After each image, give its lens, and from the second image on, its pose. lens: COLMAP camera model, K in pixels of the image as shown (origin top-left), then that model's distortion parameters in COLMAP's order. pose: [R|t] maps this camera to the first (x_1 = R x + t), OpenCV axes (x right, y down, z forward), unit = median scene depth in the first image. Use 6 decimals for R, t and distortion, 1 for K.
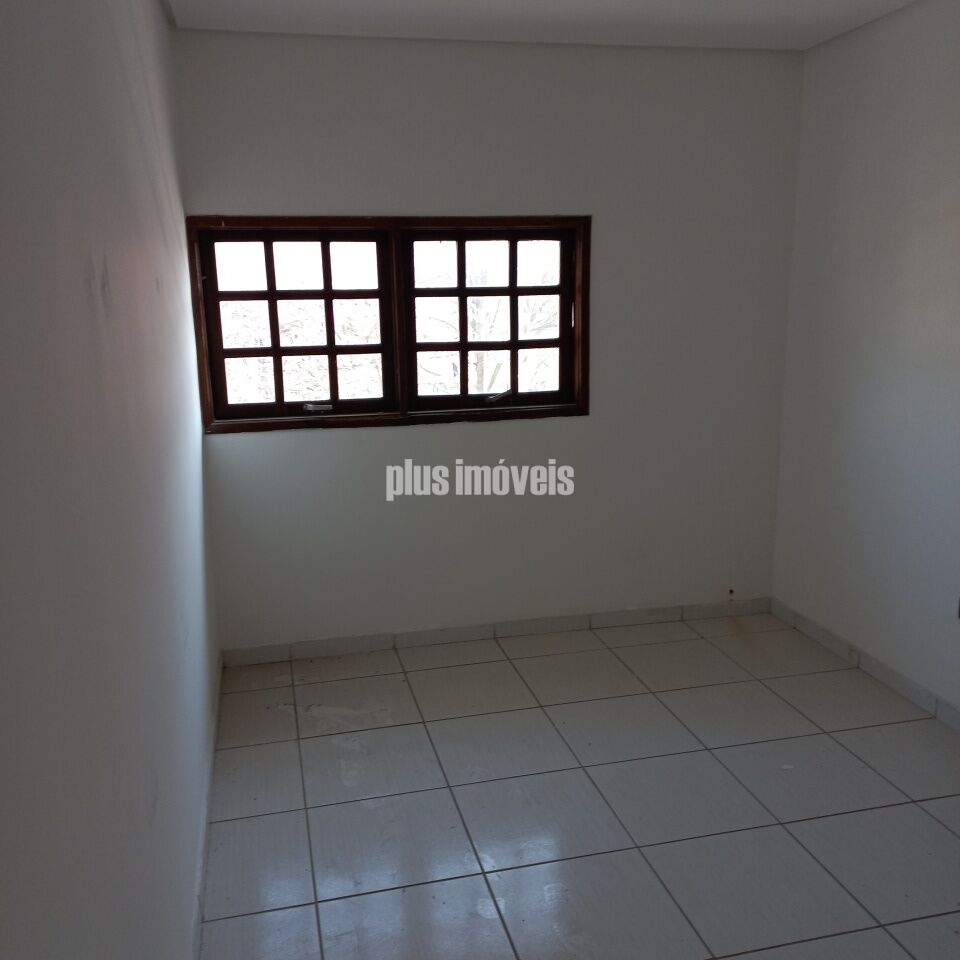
lens RADIAL K [[884.9, 0, 480.0], [0, 884.9, 480.0], [0, 0, 1]] dist [0.014485, 0.006558]
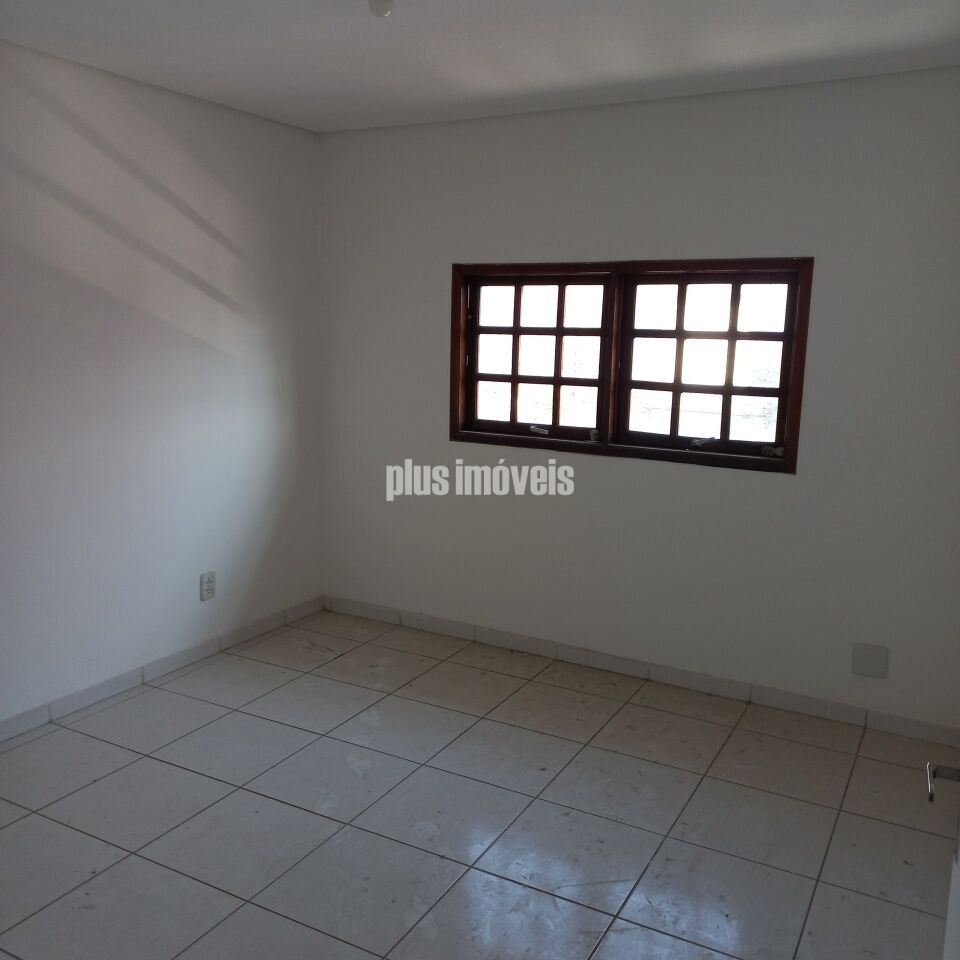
lens RADIAL K [[900.3, 0, 480.0], [0, 900.3, 480.0], [0, 0, 1]] dist [-0.000782, 0.000148]
pose [[0.727528, 0.145706, -0.670427, 0.539367], [-0.176367, 0.984068, 0.022482, -0.031889], [0.663022, 0.101885, 0.741634, 0.104947]]
